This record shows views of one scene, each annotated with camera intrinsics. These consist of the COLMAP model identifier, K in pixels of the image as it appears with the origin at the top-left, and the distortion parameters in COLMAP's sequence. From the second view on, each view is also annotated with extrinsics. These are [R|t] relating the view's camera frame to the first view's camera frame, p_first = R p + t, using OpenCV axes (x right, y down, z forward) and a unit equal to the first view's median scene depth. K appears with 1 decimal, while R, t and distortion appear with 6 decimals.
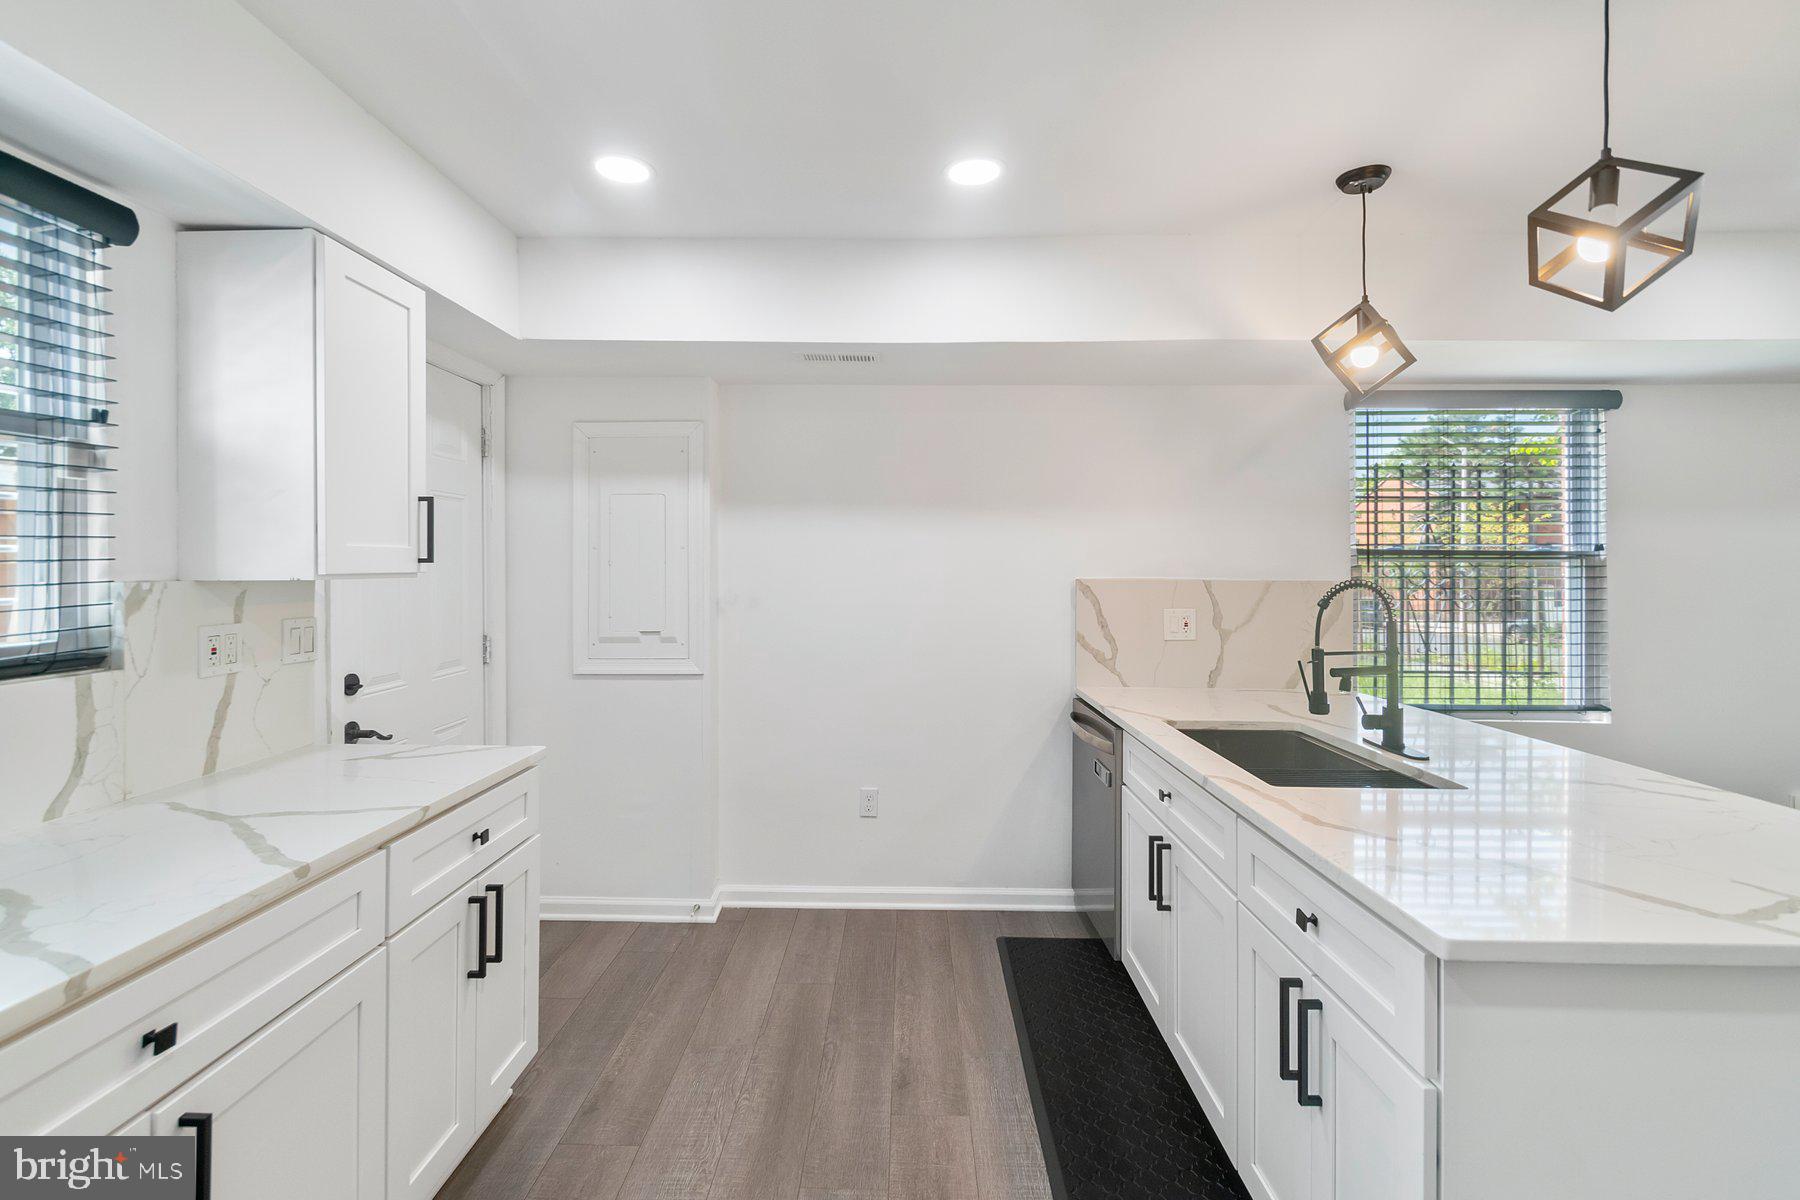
lens RADIAL K [[807.2, 0, 888.6], [0, 807.2, 565.0], [0, 0, 1]] dist [-0.000400, -0.000295]
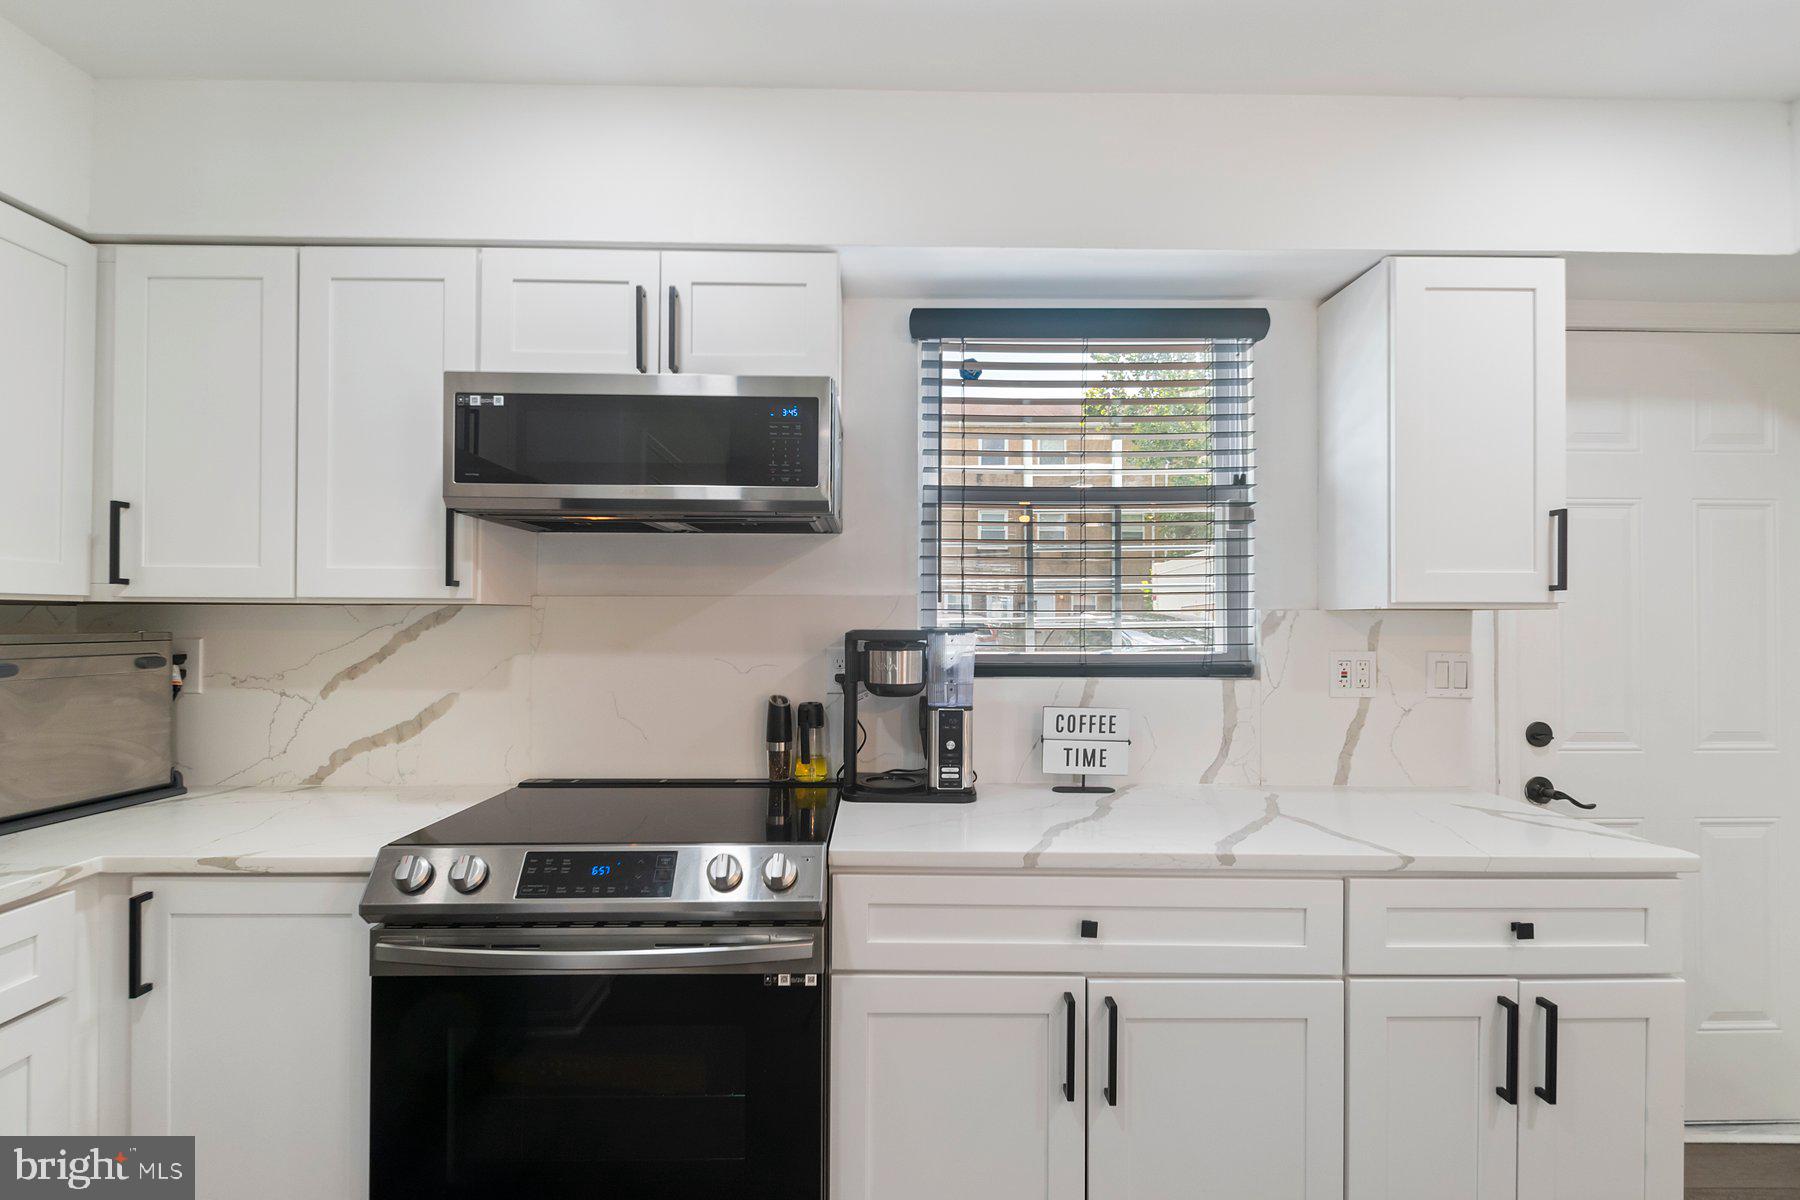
lens RADIAL K [[874.5, 0, 899.1], [0, 874.5, 610.1], [0, 0, 1]] dist [0.001198, -0.000703]
pose [[0.028685, -0.009396, -0.999544, 0.346138], [-0.004236, 0.999946, -0.009521, 0.033480], [0.999580, 0.004507, 0.028644, 0.364582]]
